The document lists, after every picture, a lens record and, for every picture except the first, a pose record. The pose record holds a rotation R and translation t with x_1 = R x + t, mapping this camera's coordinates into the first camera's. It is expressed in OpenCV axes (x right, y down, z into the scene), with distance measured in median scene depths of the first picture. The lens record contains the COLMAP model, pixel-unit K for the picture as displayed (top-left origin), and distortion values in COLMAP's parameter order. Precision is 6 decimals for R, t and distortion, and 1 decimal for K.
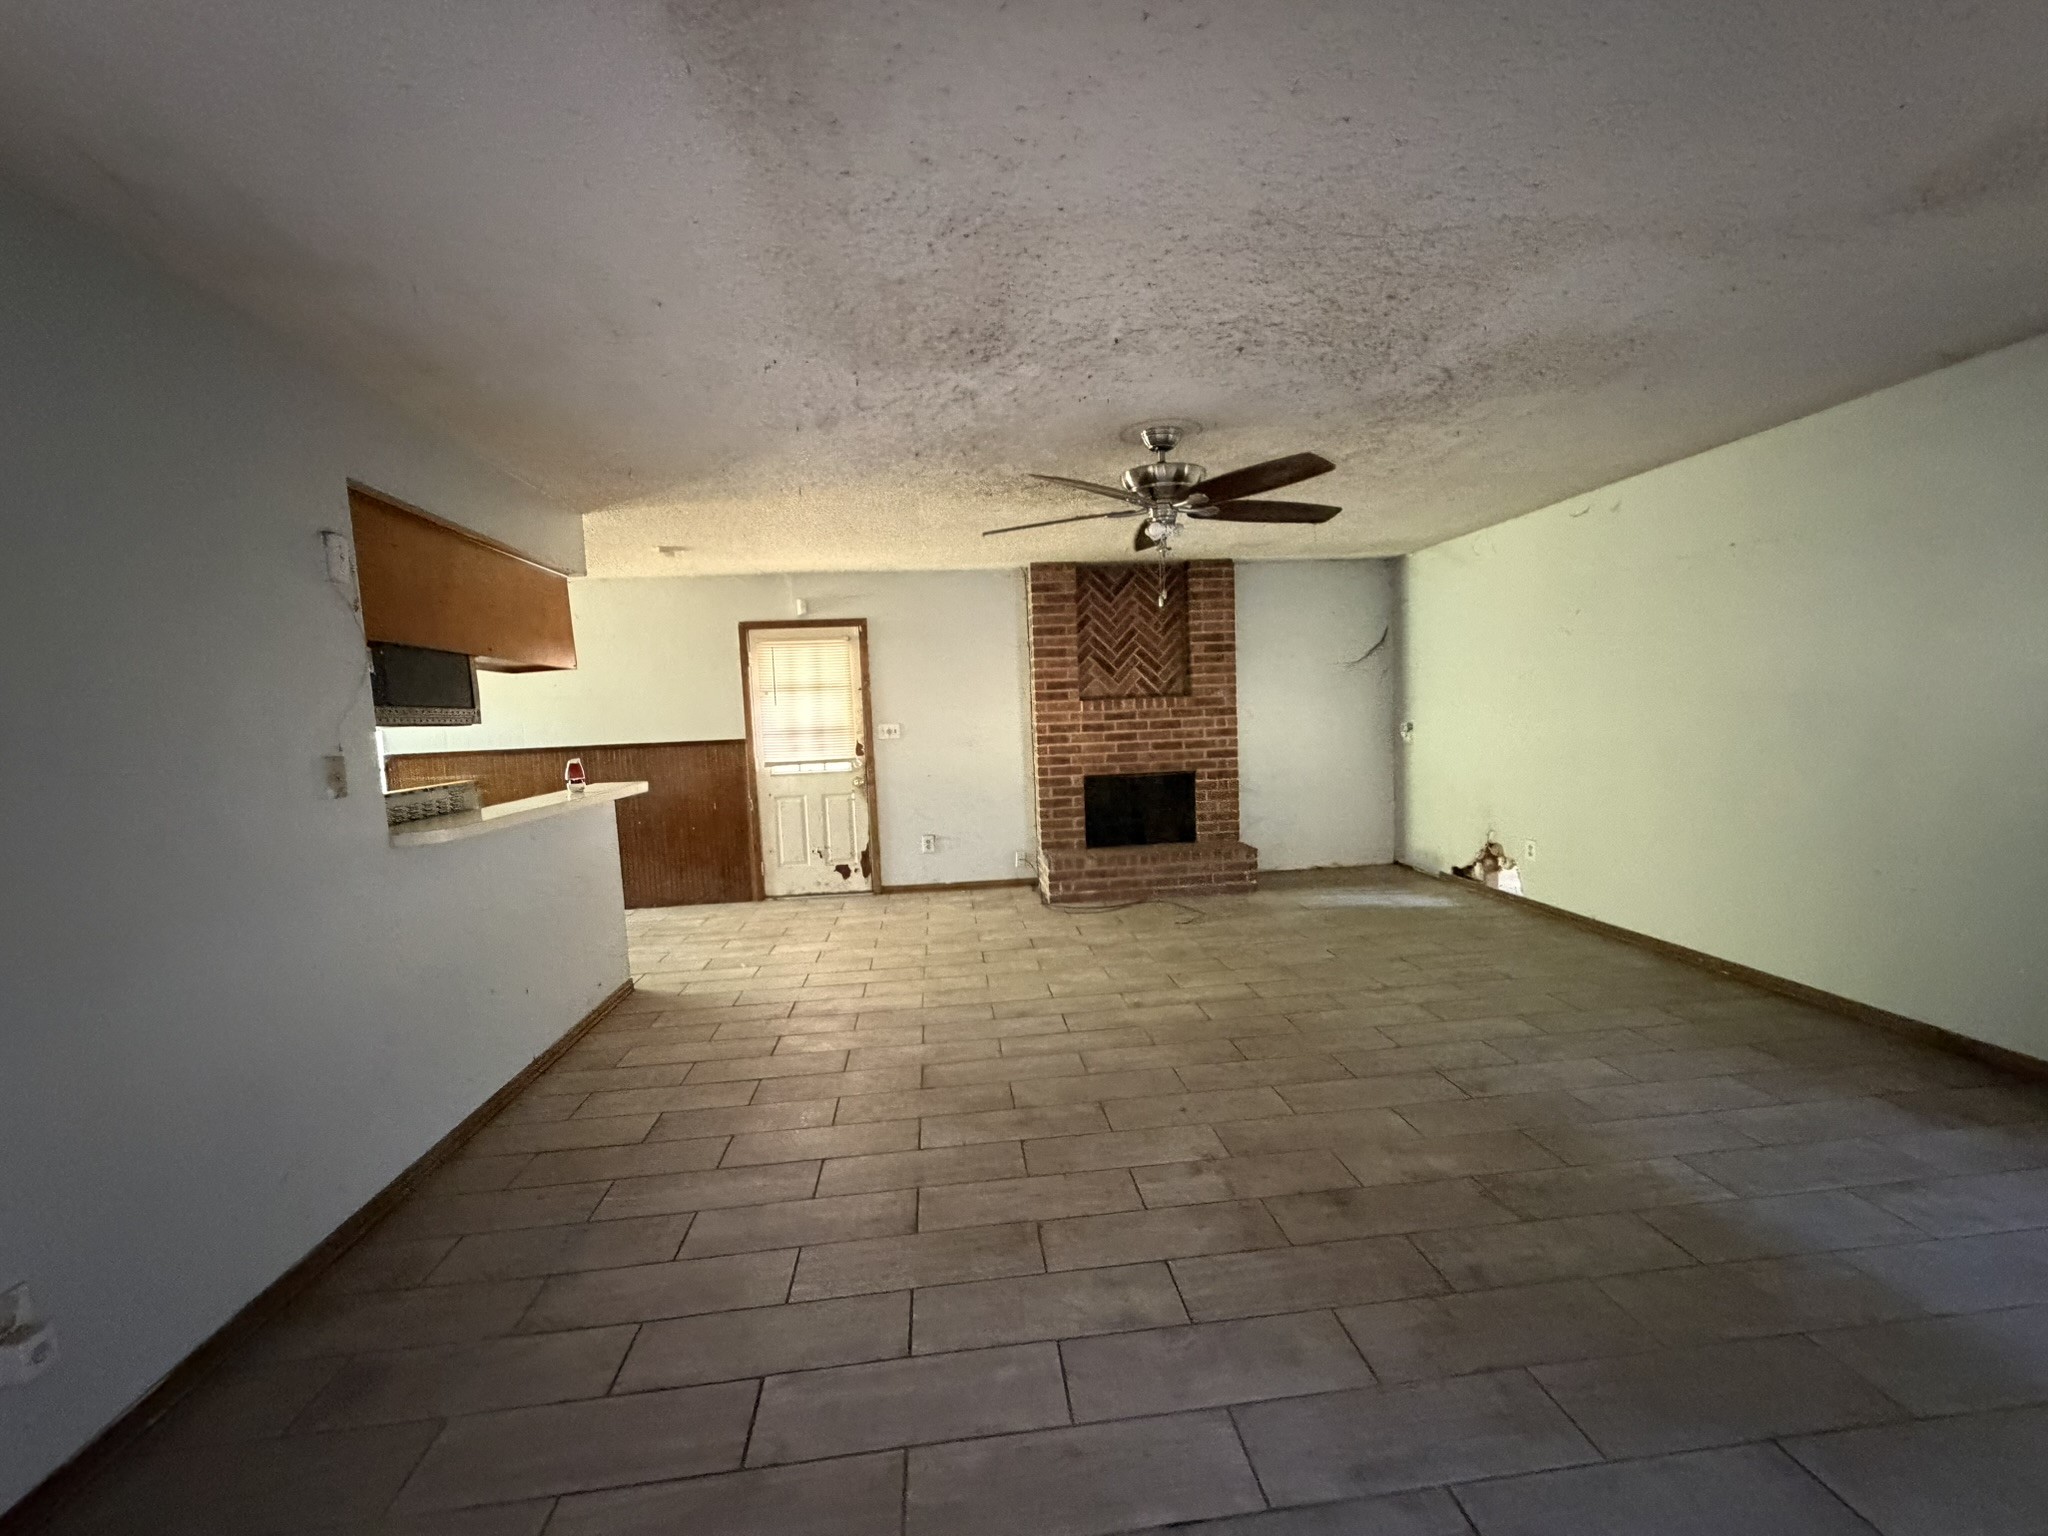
lens RADIAL K [[784.0, 0, 1024.0], [0, 784.0, 768.0], [0, 0, 1]] dist [-0.025109, -0.000005]
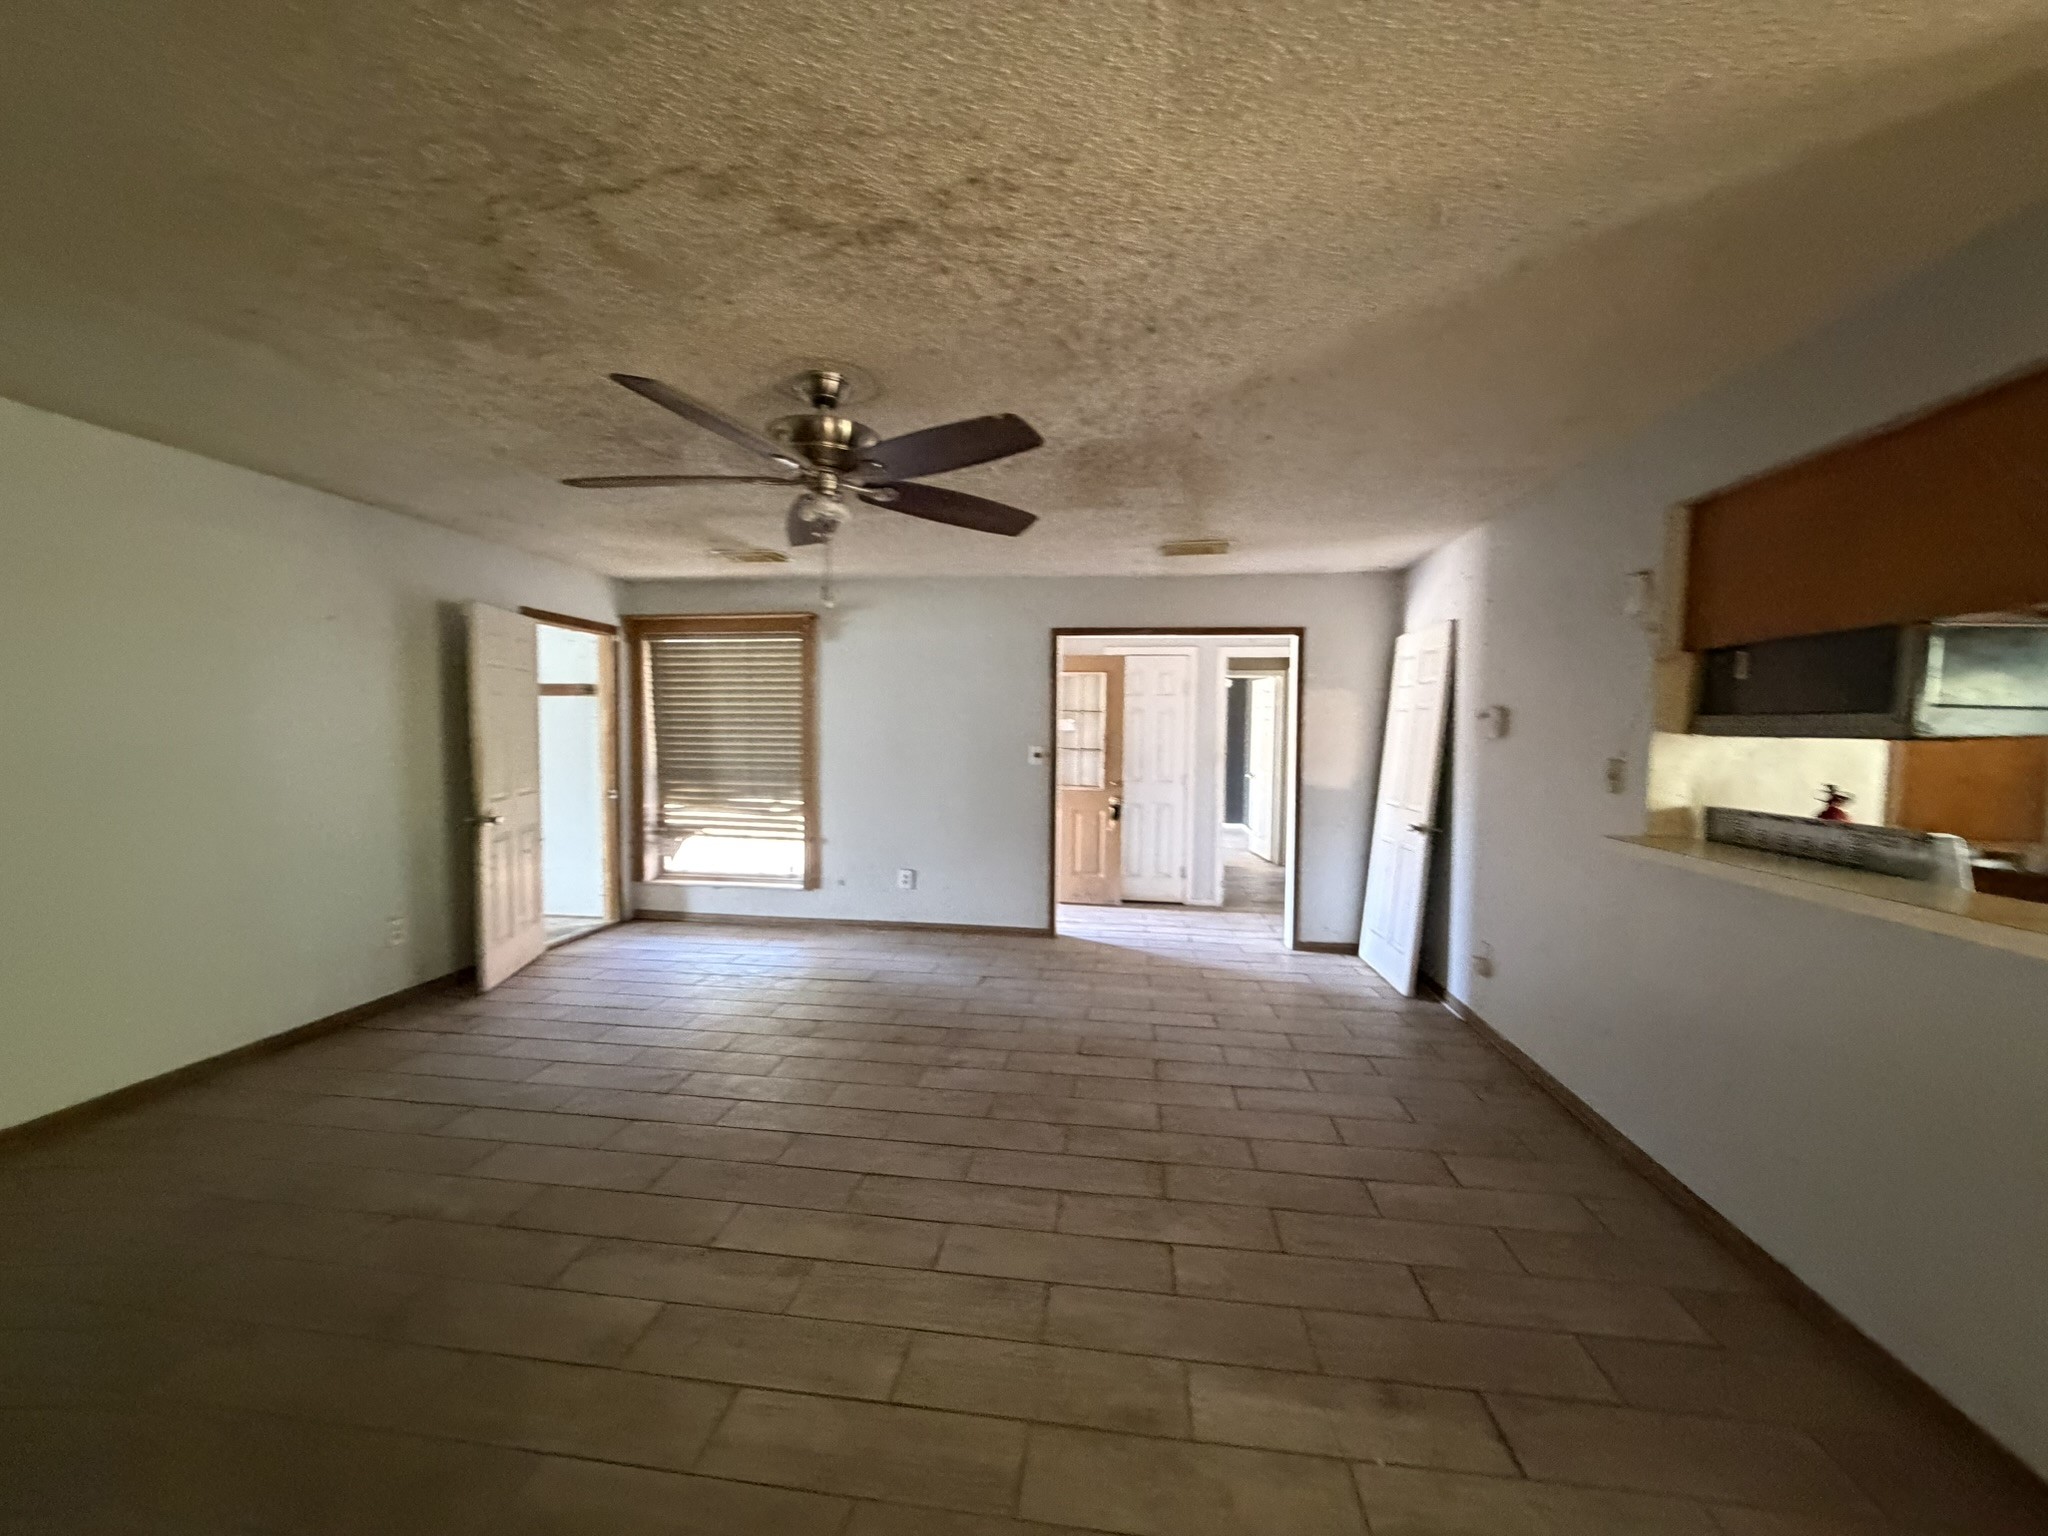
lens RADIAL K [[784.0, 0, 1024.0], [0, 784.0, 768.0], [0, 0, 1]] dist [-0.025109, -0.000005]
pose [[-0.969853, 0.020539, 0.242822, -0.209543], [0.047625, 0.993202, 0.106211, -0.141231], [-0.238990, 0.114574, -0.964239, 1.901663]]
